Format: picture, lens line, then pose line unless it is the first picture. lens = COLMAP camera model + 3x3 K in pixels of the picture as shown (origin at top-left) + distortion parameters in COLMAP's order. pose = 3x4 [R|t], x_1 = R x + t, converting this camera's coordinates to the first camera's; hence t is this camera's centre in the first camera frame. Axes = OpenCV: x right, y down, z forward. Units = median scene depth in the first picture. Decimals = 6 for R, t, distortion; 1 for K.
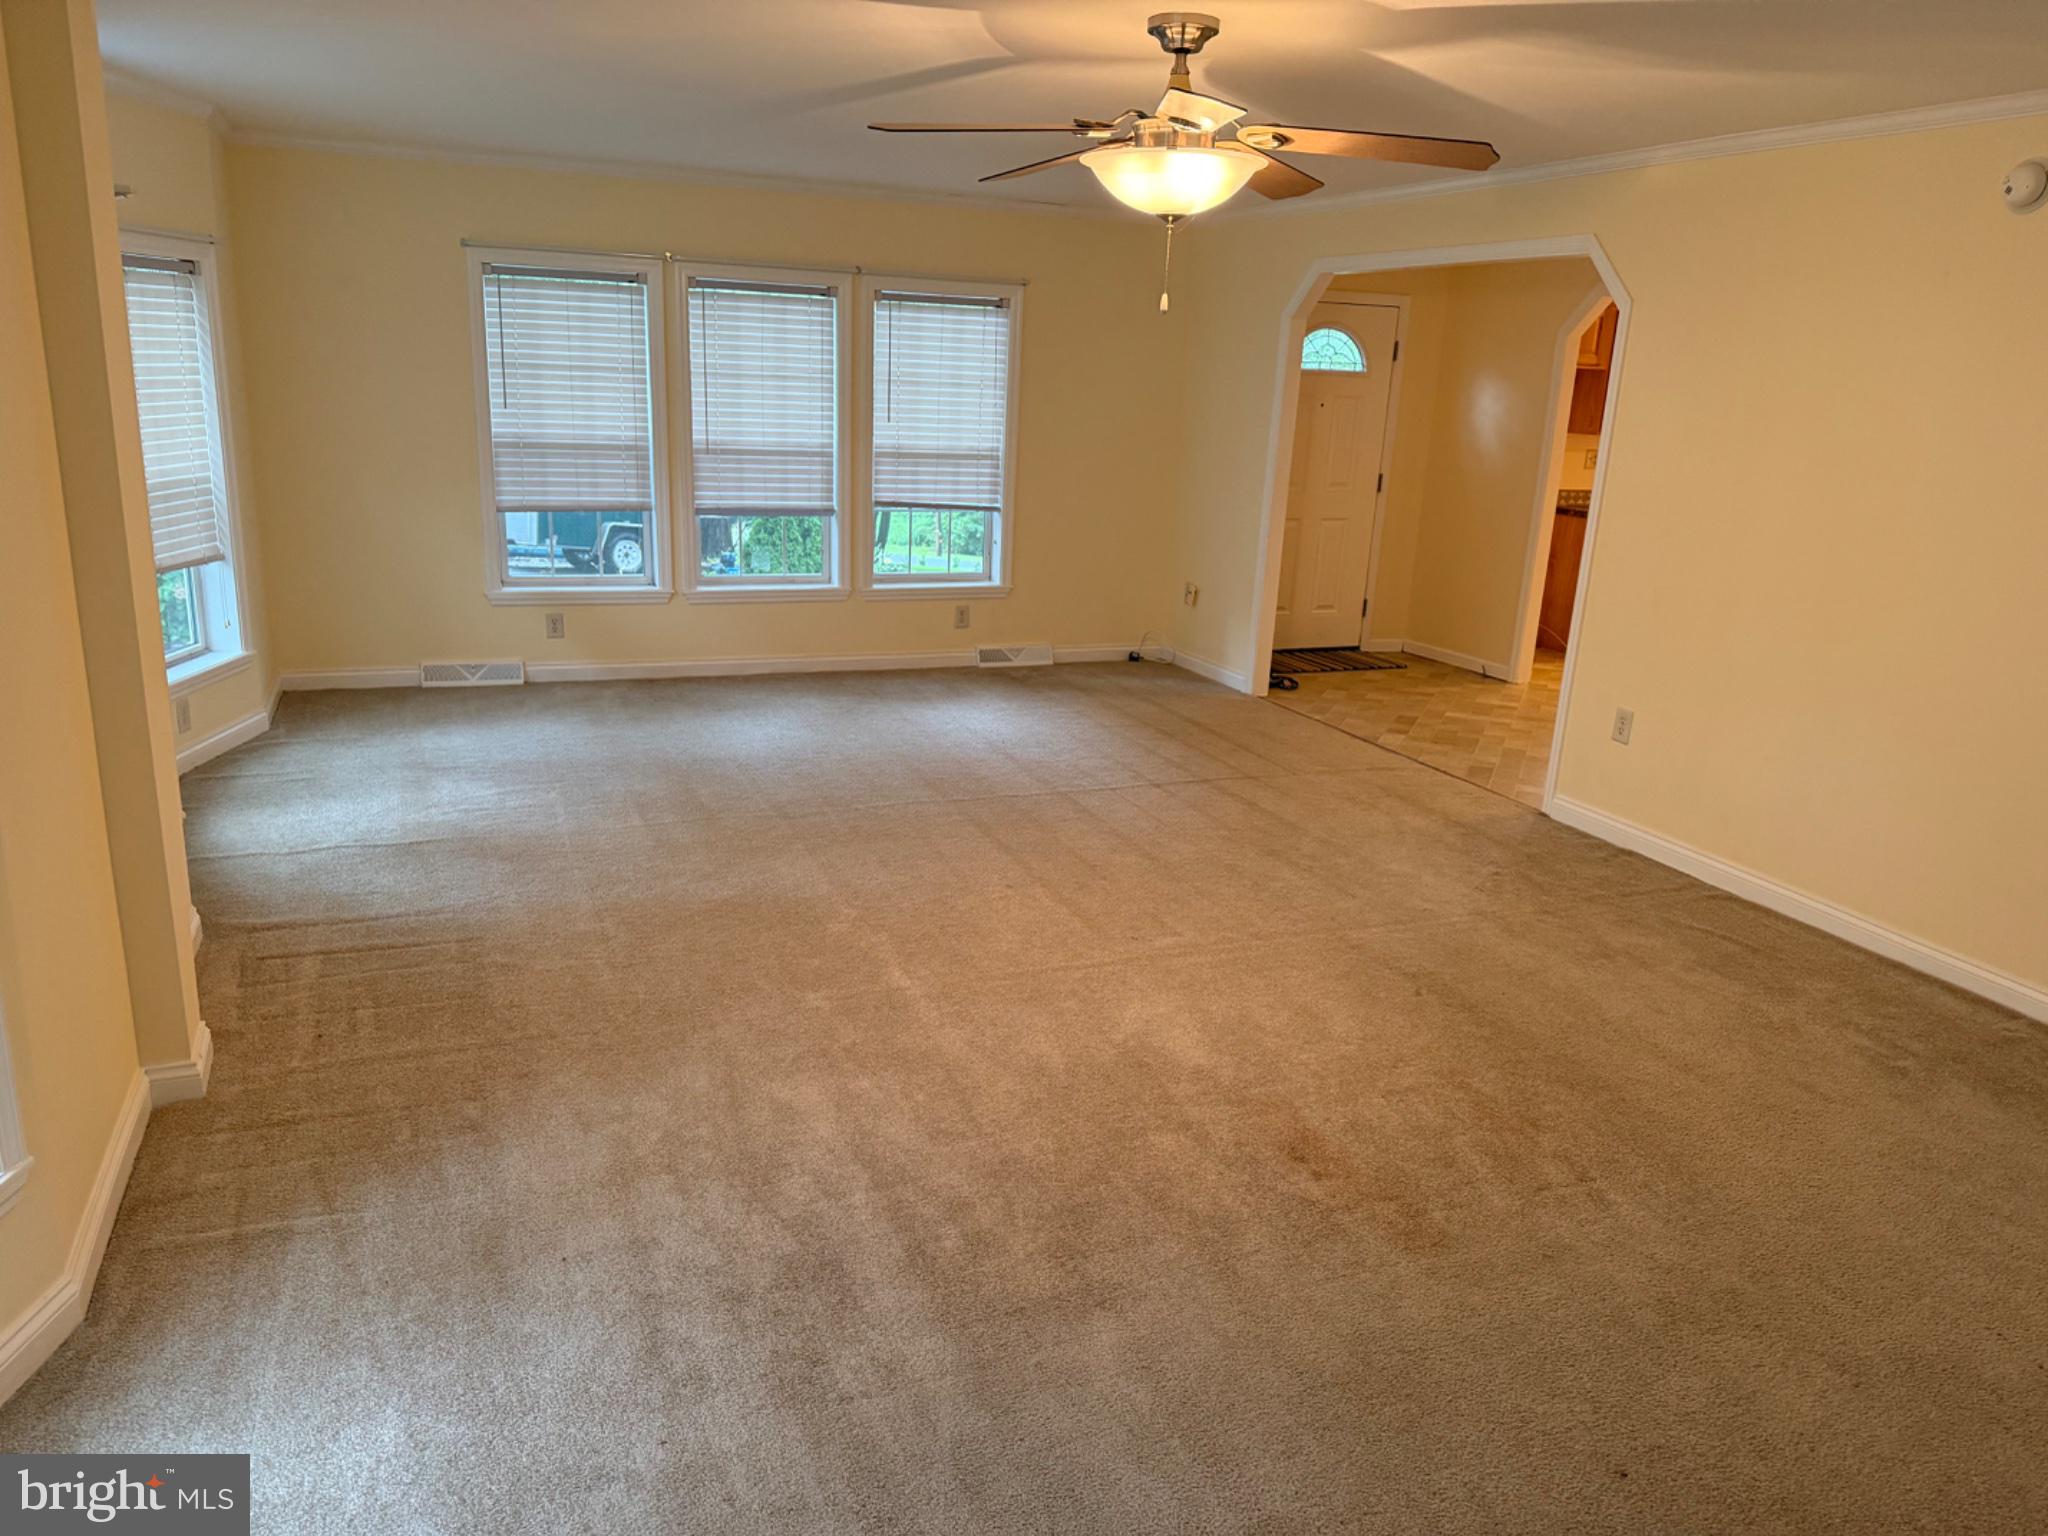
lens RADIAL K [[1427.0, 0, 1030.4], [0, 1427.0, 769.0], [0, 0, 1]] dist [0.046903, -0.059165]
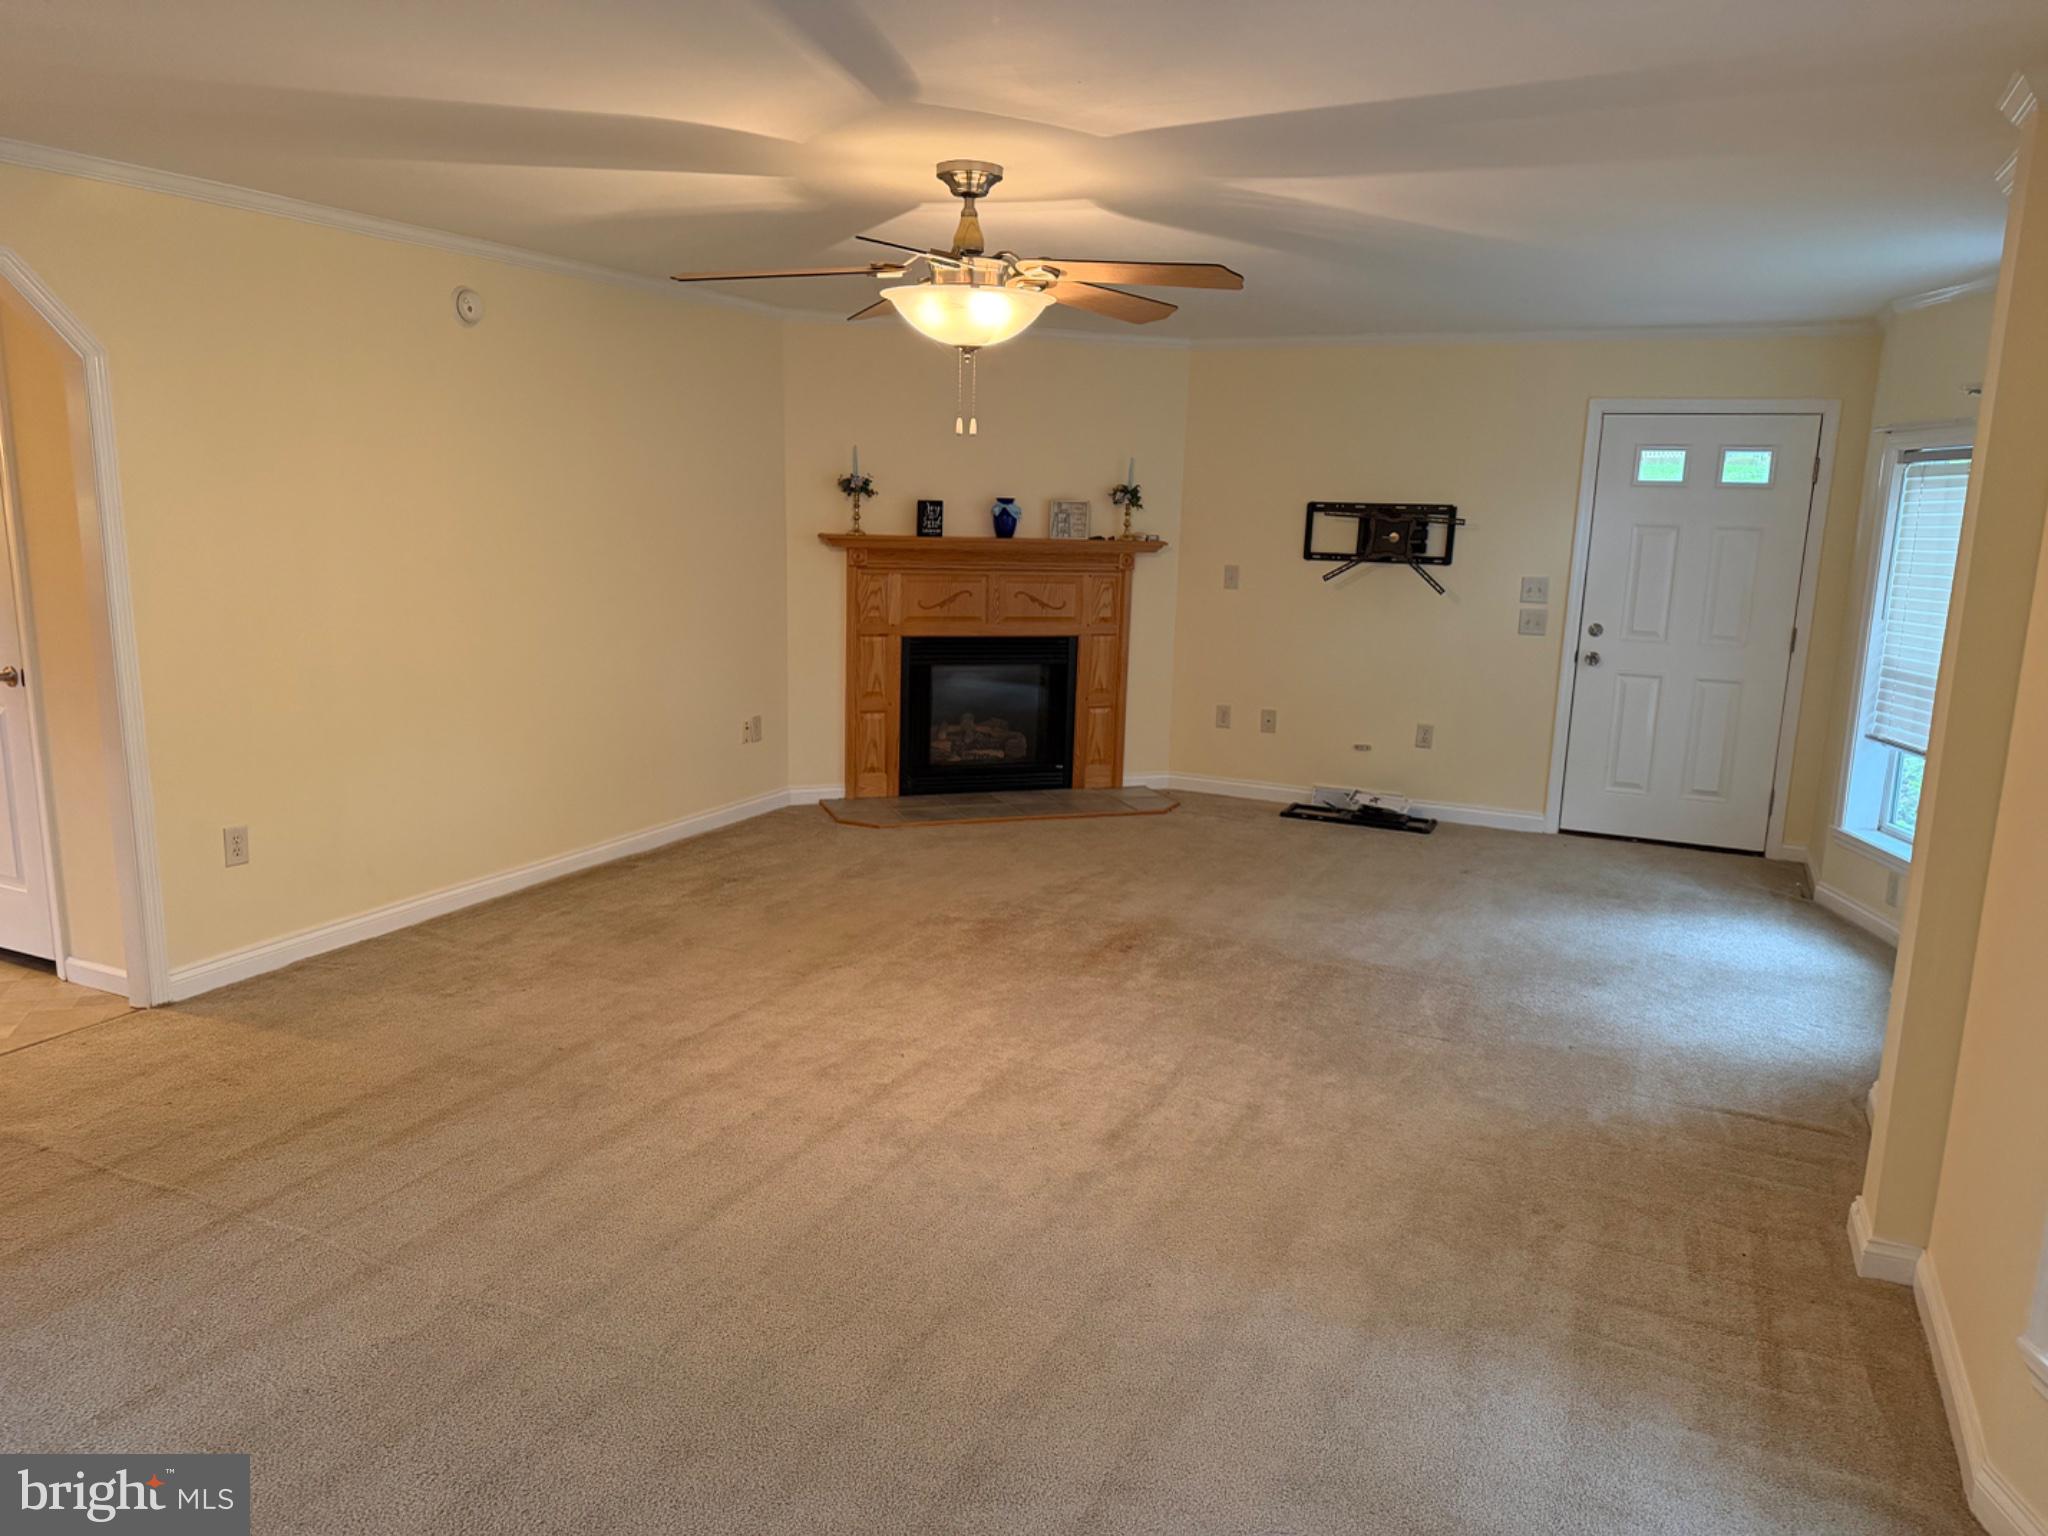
lens RADIAL K [[1427.0, 0, 1037.1], [0, 1427.0, 776.4], [0, 0, 1]] dist [0.046903, -0.059165]
pose [[-0.676741, -0.211521, 0.705182, -0.400933], [0.136520, 0.905173, 0.402523, -0.272186], [-0.723453, 0.368675, -0.583690, 0.882380]]
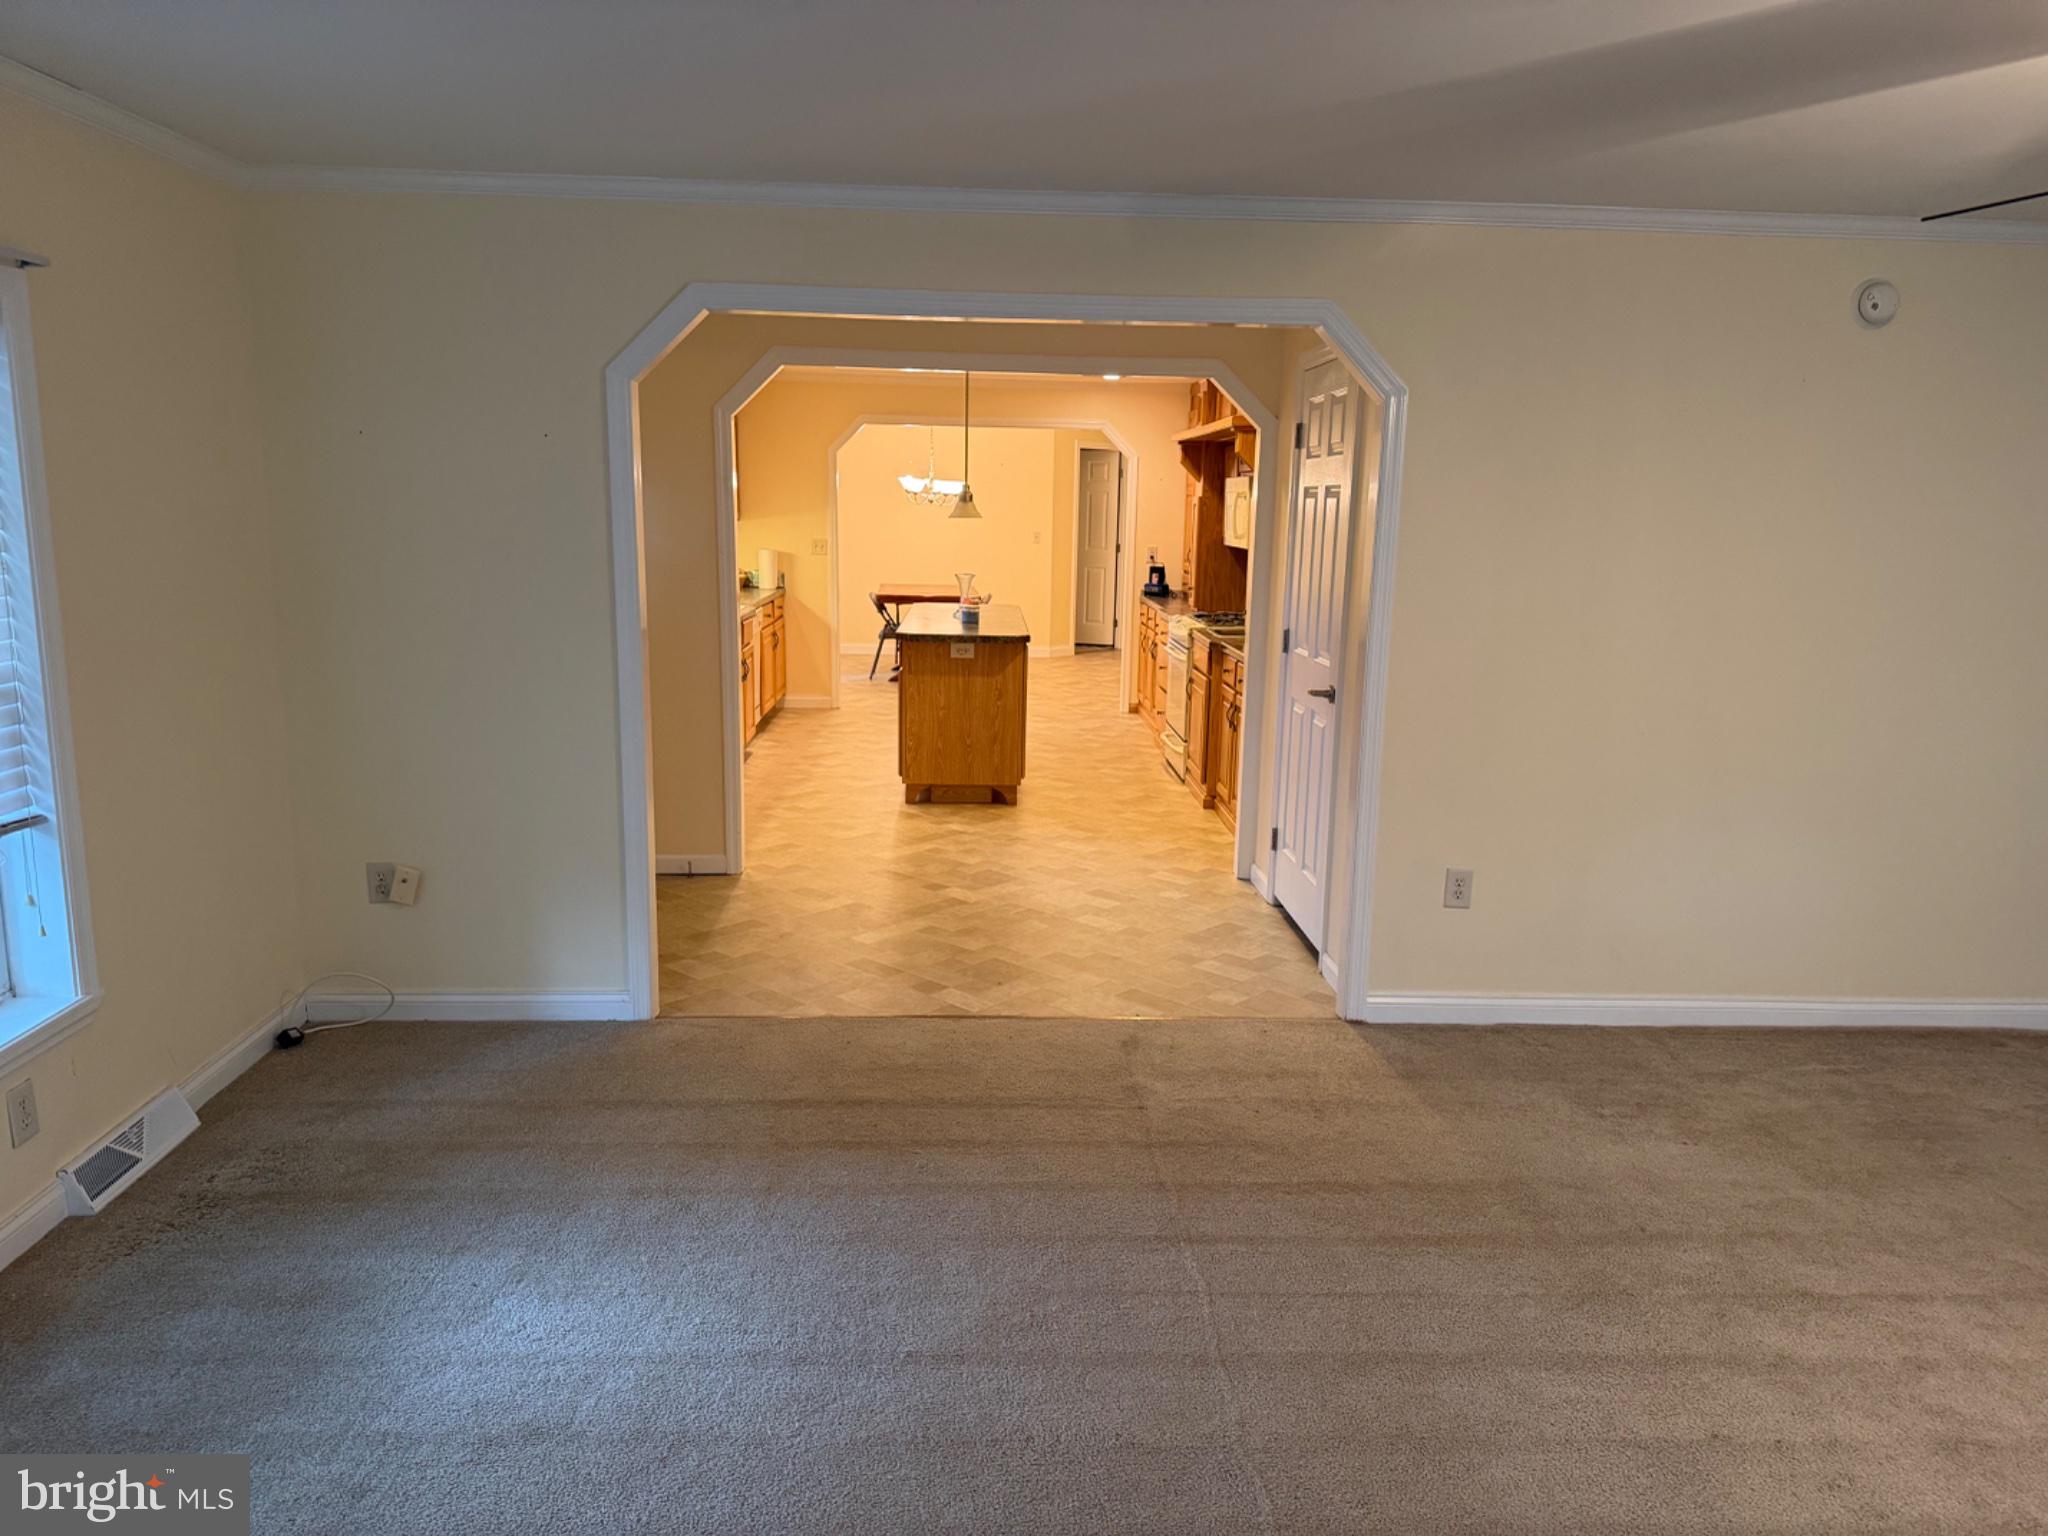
lens RADIAL K [[1427.0, 0, 1043.5], [0, 1427.0, 770.5], [0, 0, 1]] dist [0.046903, -0.059165]
pose [[0.346006, -0.216593, 0.912890, -0.332346], [0.243852, 0.960311, 0.135418, -0.209938], [-0.905989, 0.175755, 0.385090, 0.682669]]
